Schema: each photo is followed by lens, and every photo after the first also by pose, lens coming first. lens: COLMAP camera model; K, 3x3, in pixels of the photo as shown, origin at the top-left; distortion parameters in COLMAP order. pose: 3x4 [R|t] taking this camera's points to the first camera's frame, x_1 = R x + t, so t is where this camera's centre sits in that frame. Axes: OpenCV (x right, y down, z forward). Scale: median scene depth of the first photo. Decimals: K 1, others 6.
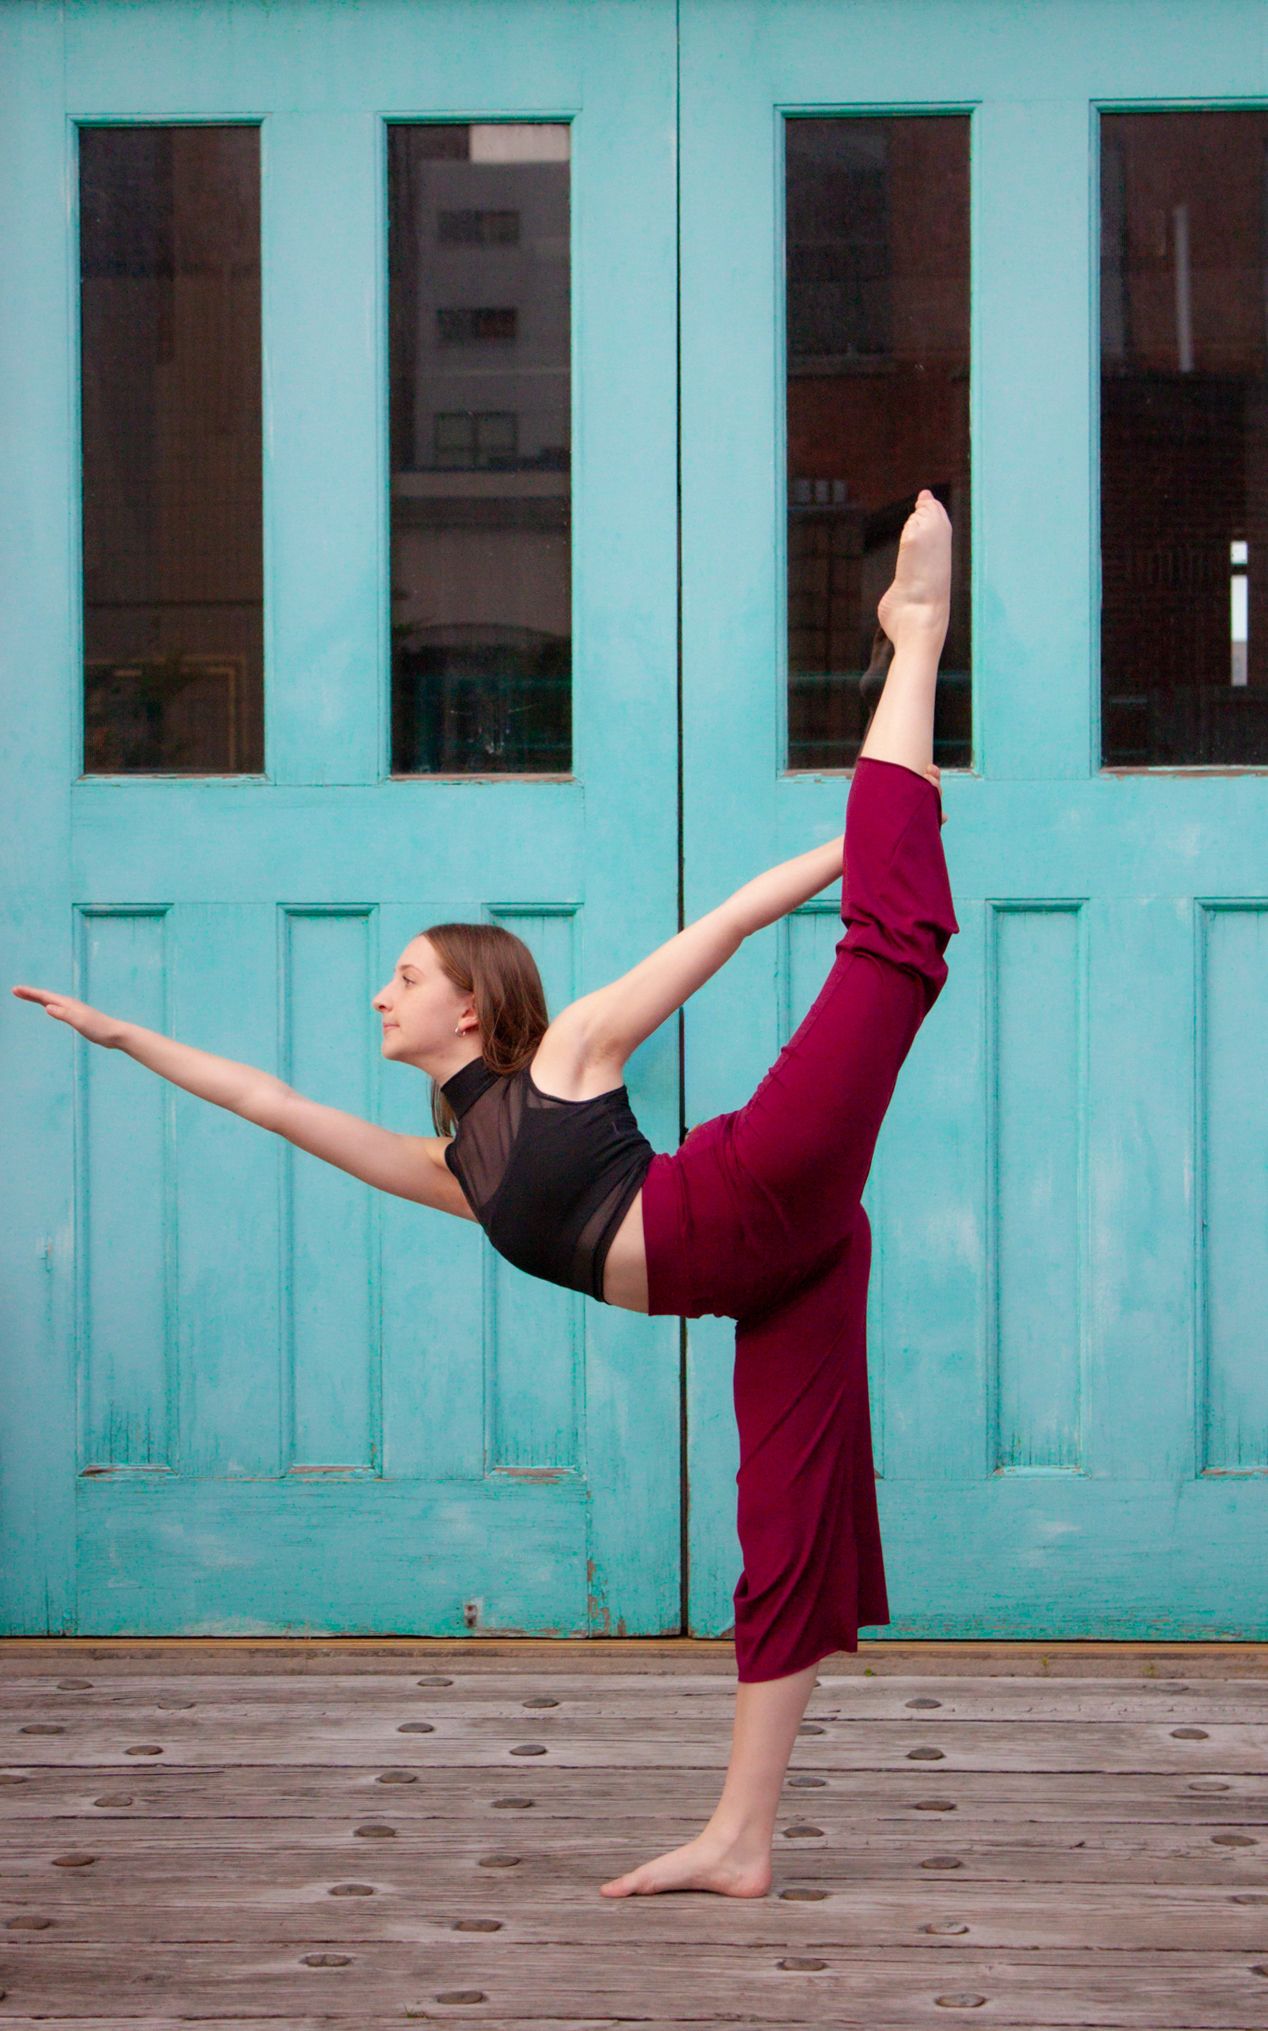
lens RADIAL K [[4189.2, 0, 607.9], [0, 4189.2, 947.7], [0, 0, 1]] dist [0.030644, 0.000000]
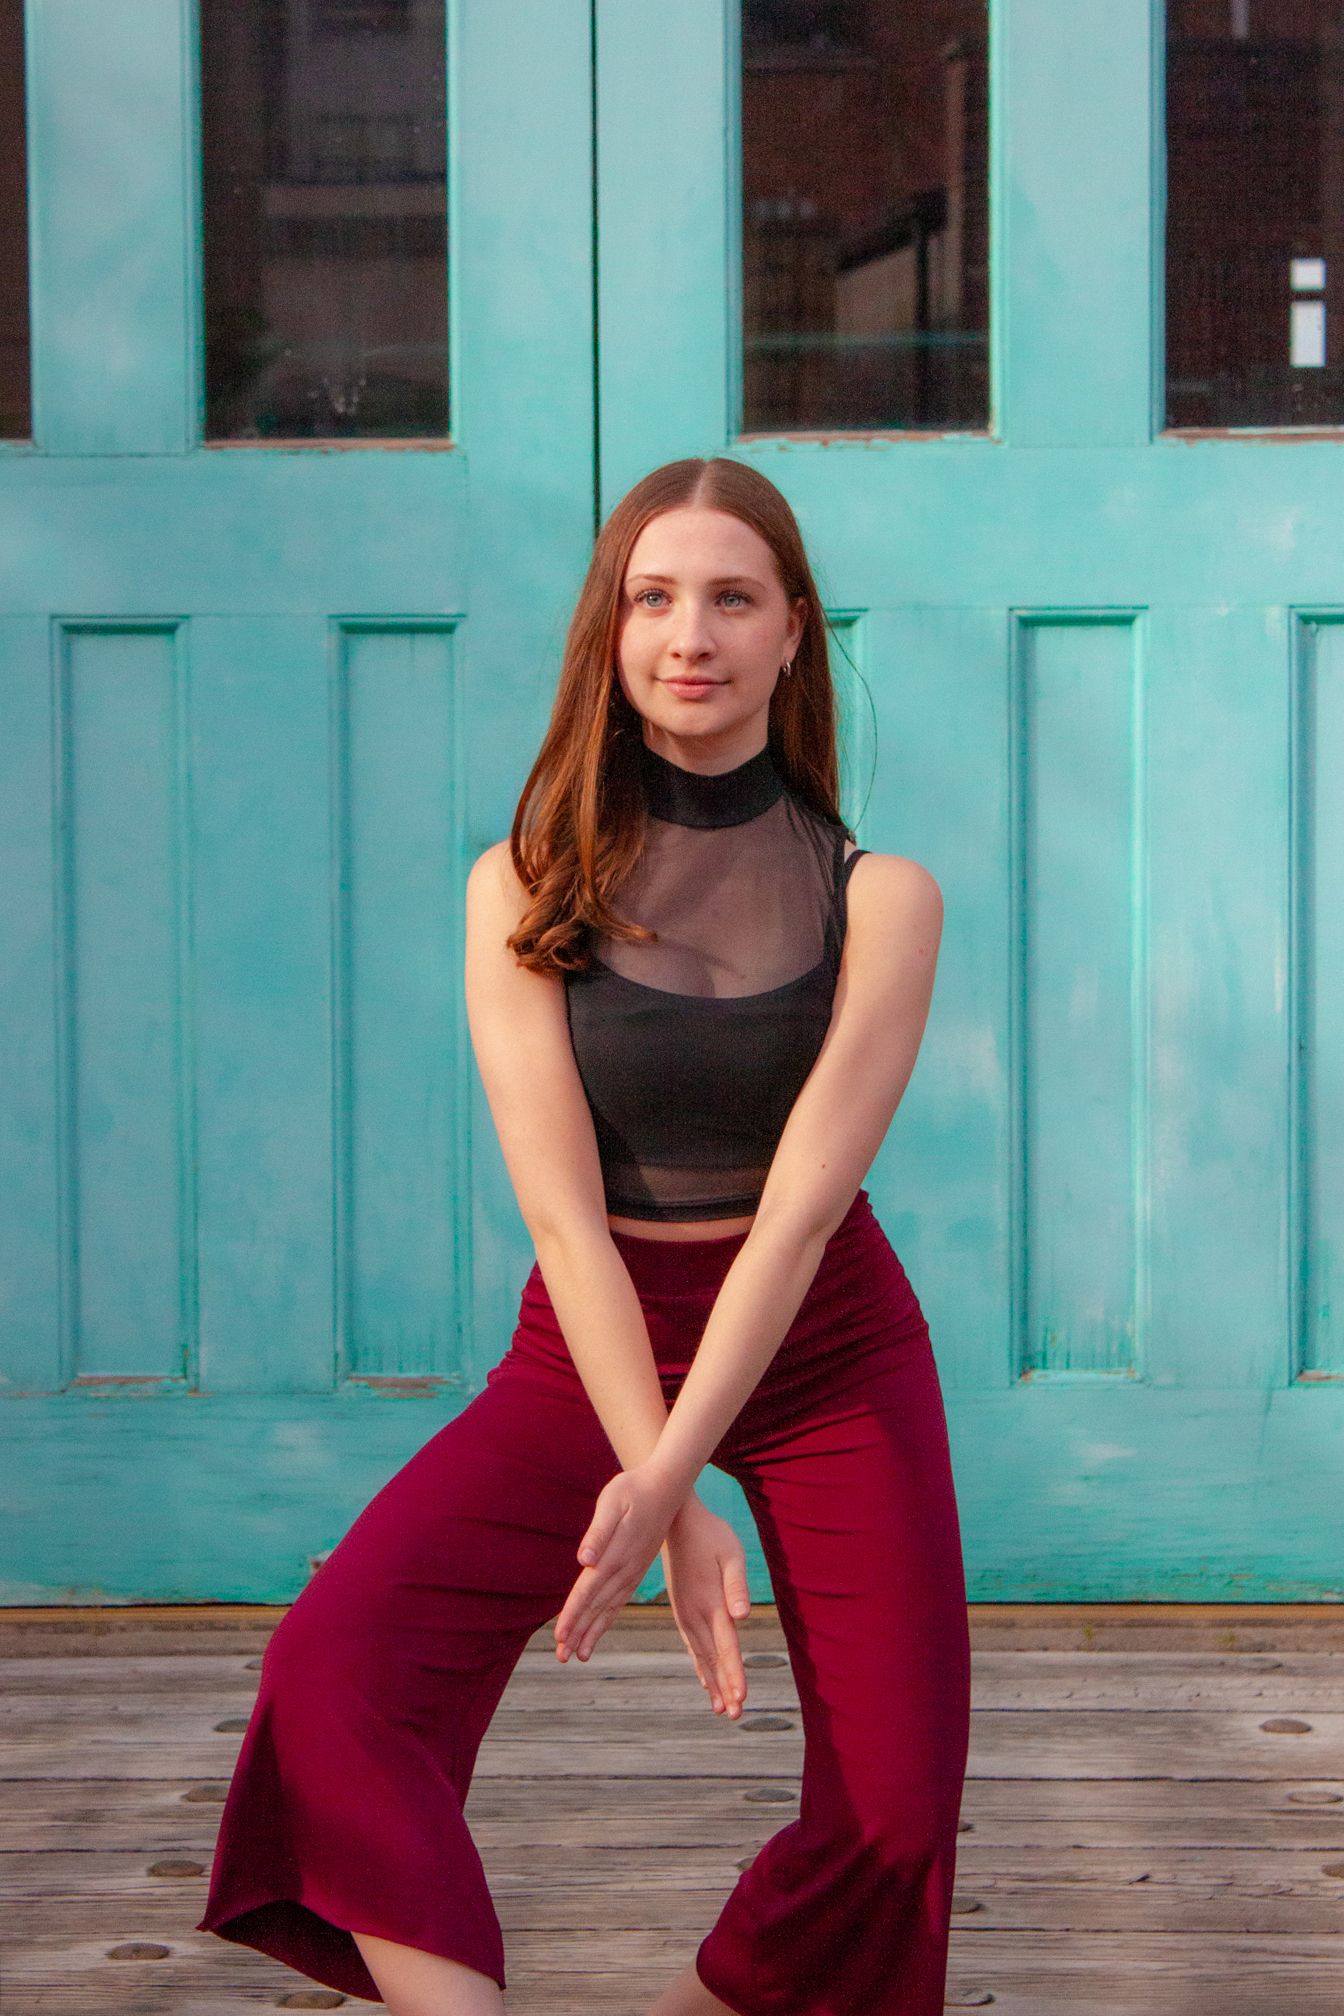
lens RADIAL K [[5021.4, 0, 680.7], [0, 5021.4, 944.9], [0, 0, 1]] dist [0.089361, 0.000000]
pose [[0.999556, -0.002994, 0.029644, 0.005594], [0.002087, 0.999530, 0.030585, 0.020833], [-0.029722, -0.030509, 0.999092, 0.112030]]
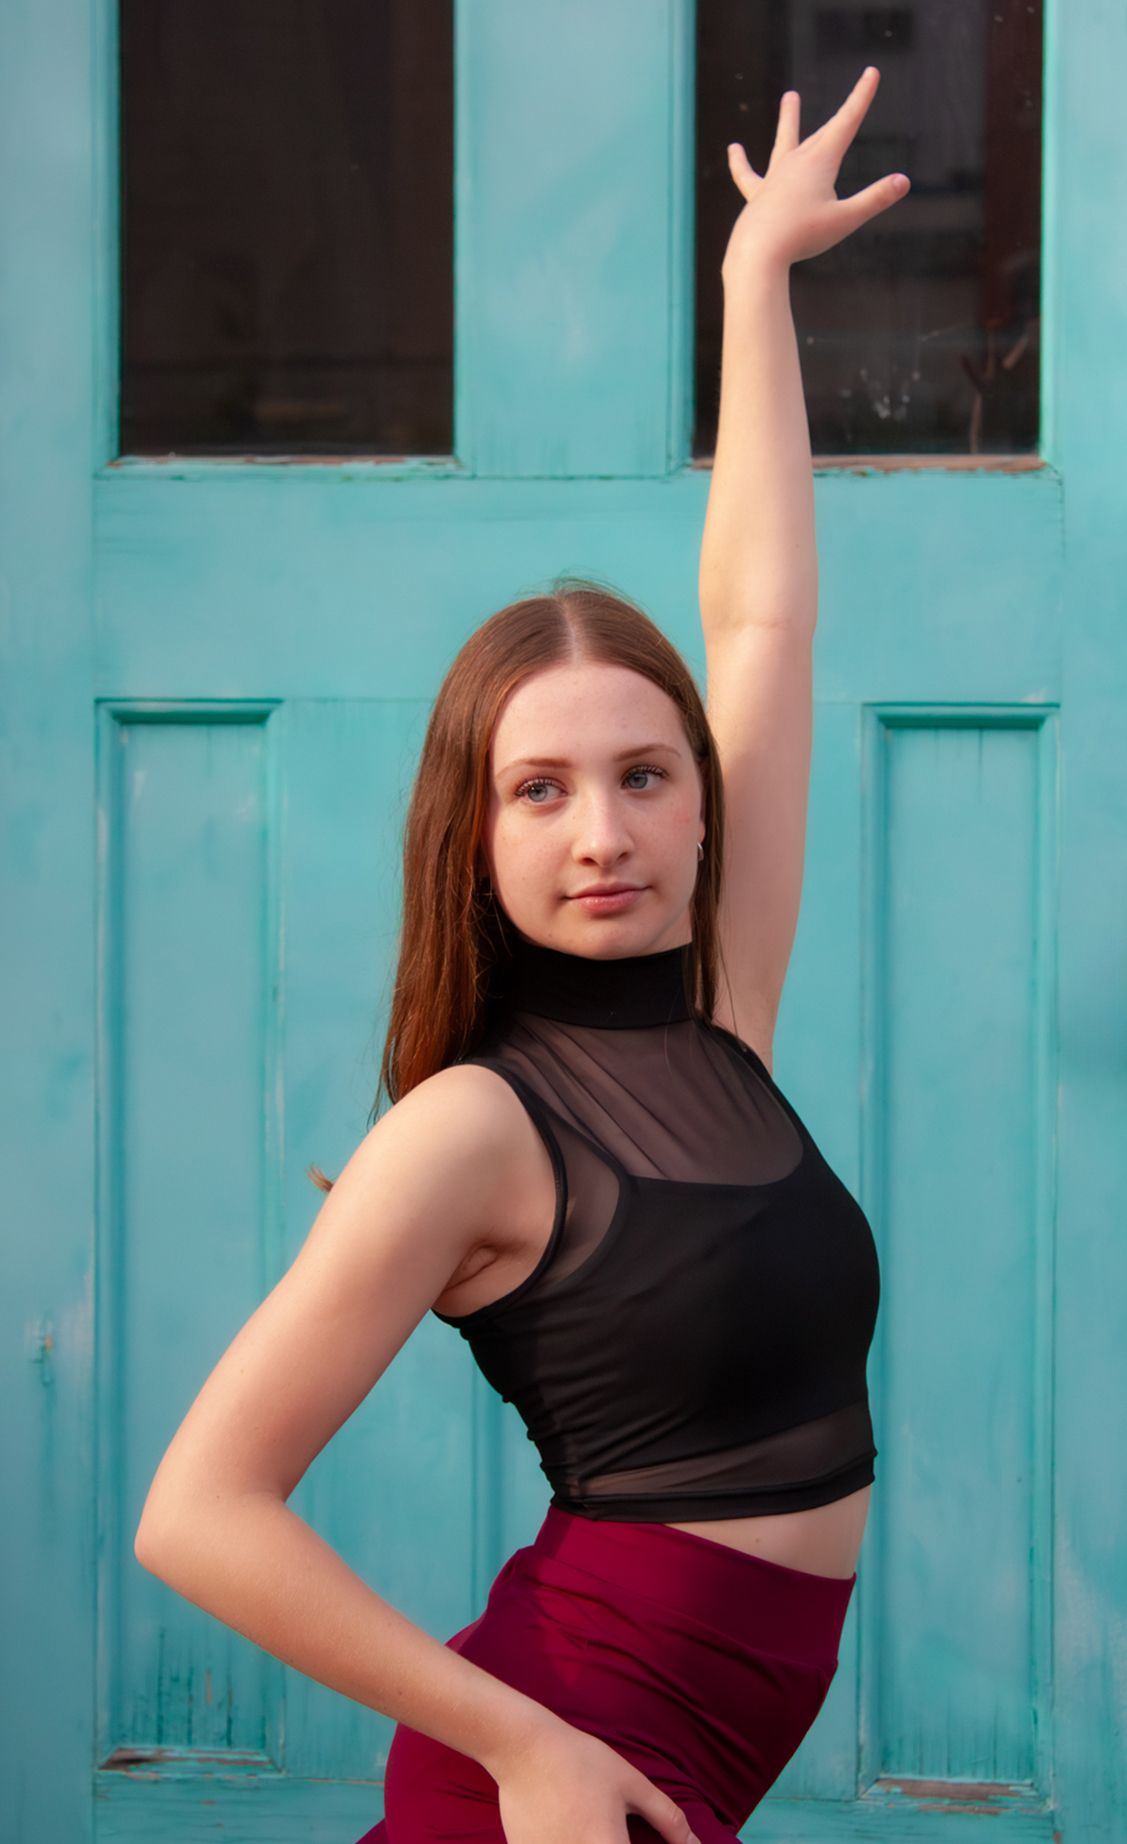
lens RADIAL K [[4895.9, 0, 507.5], [0, 4895.9, 867.0], [0, 0, 1]] dist [0.093658, 0.000000]
pose [[0.994582, 0.010750, -0.103401, -0.010887], [-0.009377, 0.999861, 0.013750, 0.001855], [0.103535, -0.012706, 0.994545, 0.391457]]
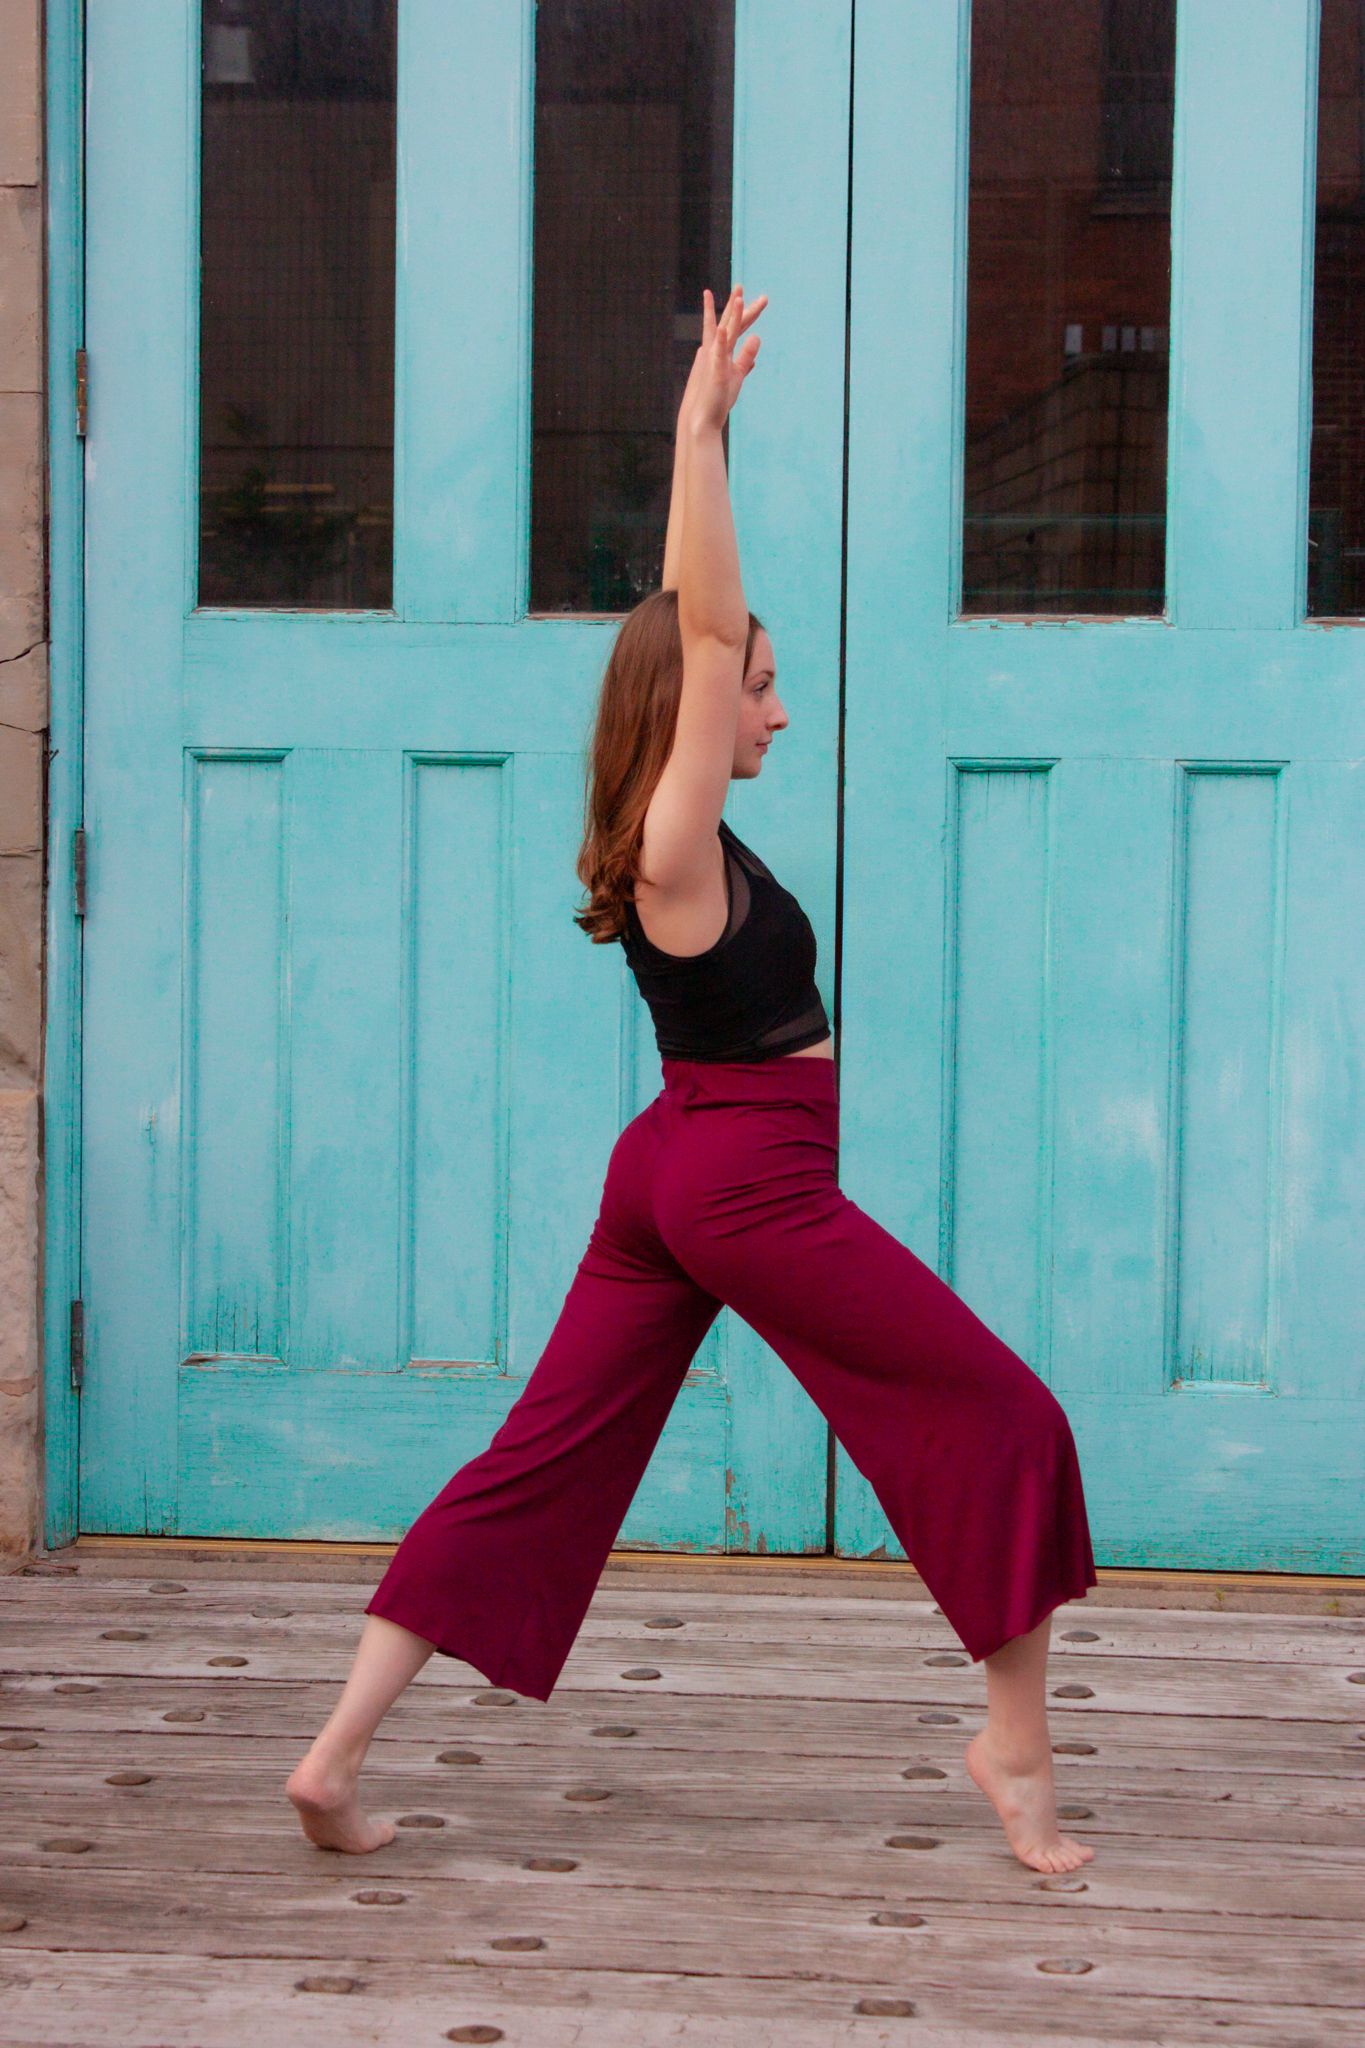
lens RADIAL K [[4390.6, 0, 669.6], [0, 4390.6, 971.3], [0, 0, 1]] dist [0.052836, 0.000000]
pose [[0.998089, 0.021225, -0.058040, 0.037131], [-0.019268, 0.999233, 0.034082, 0.003884], [0.058719, -0.032898, 0.997732, 0.039460]]
